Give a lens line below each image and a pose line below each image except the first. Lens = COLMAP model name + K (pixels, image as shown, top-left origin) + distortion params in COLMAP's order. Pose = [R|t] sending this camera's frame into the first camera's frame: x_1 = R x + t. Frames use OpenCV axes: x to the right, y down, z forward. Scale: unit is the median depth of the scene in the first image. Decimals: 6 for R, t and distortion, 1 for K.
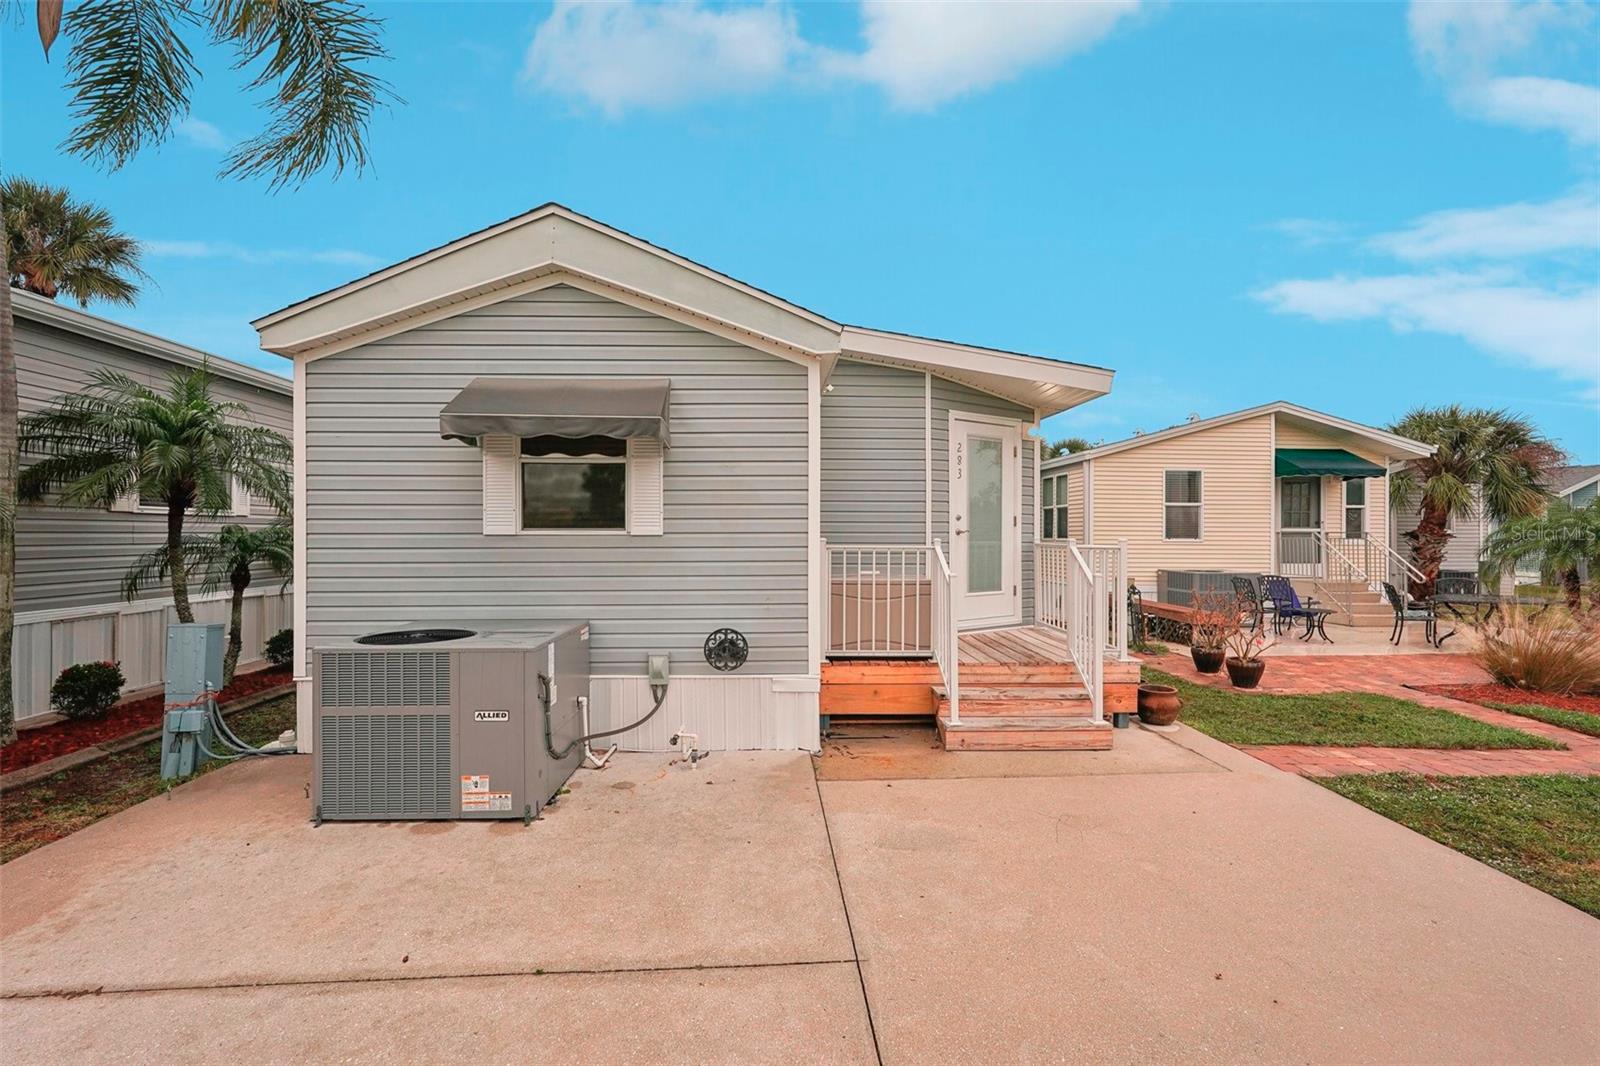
lens RADIAL K [[722.3, 0, 805.6], [0, 722.3, 542.5], [0, 0, 1]] dist [-0.007684, 0.005281]
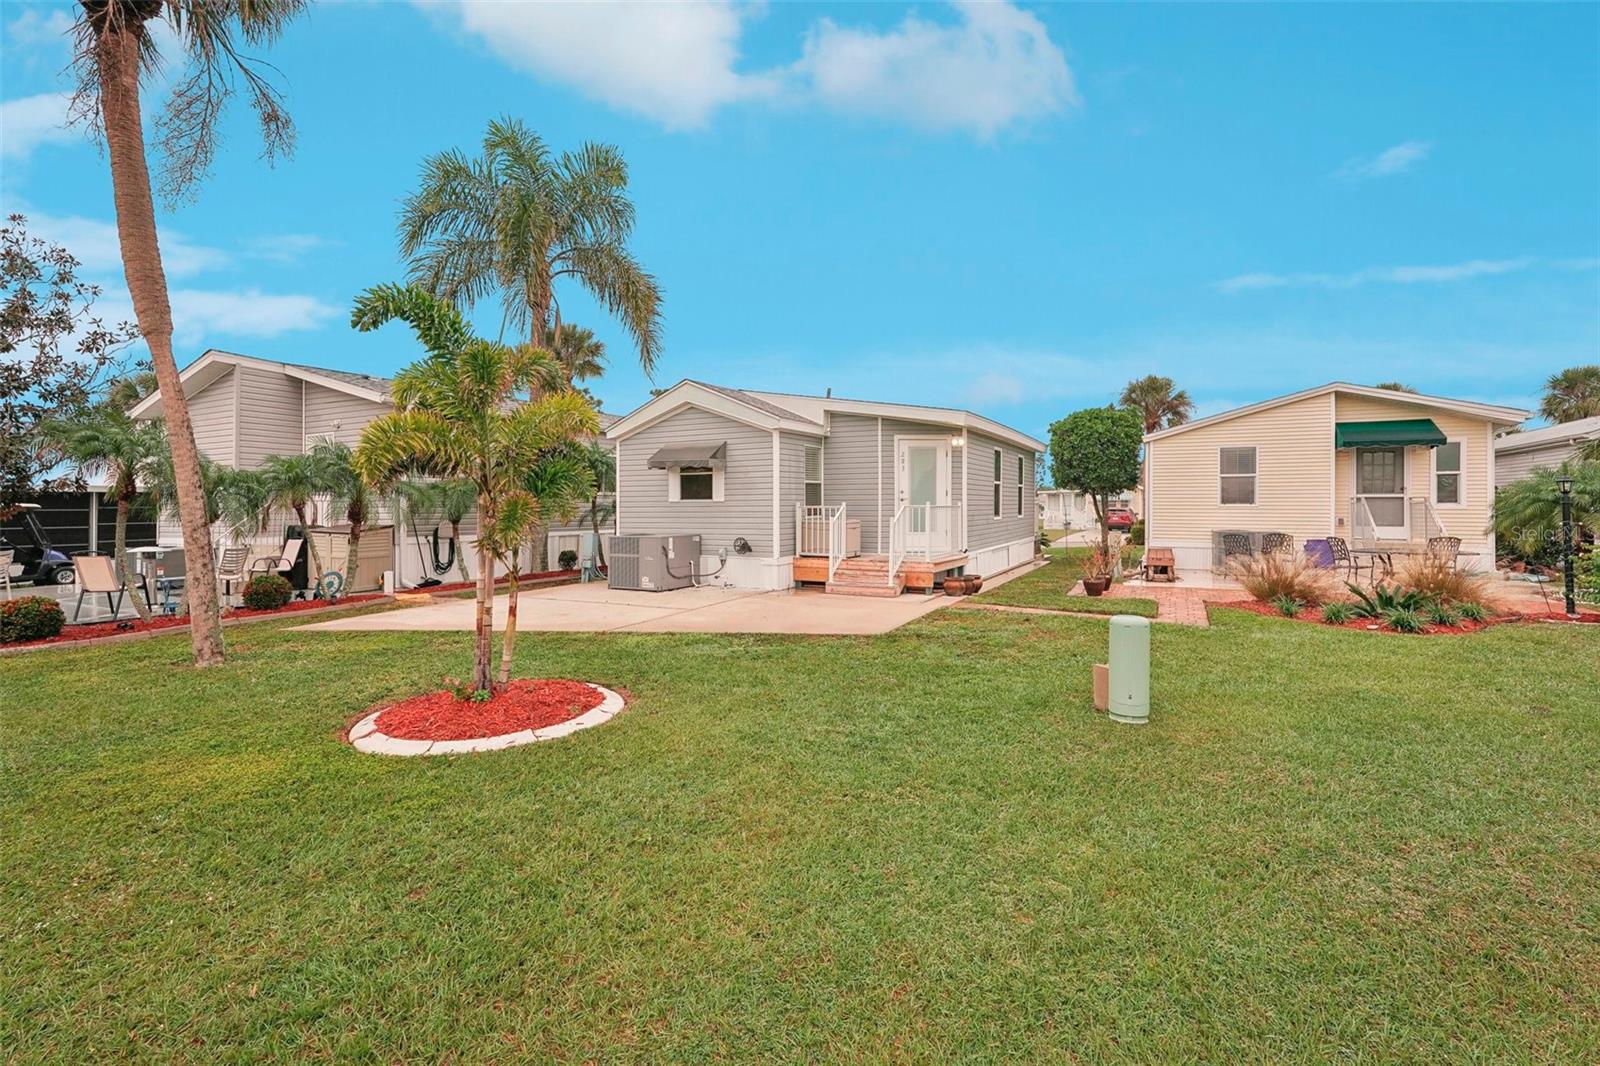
lens RADIAL K [[722.3, 0, 791.0], [0, 722.3, 525.0], [0, 0, 1]] dist [-0.007684, 0.005281]
pose [[0.863278, 0.009200, -0.504645, 1.143424], [-0.001546, 0.999877, 0.015583, 0.028329], [0.504727, -0.012672, 0.863186, -0.962005]]
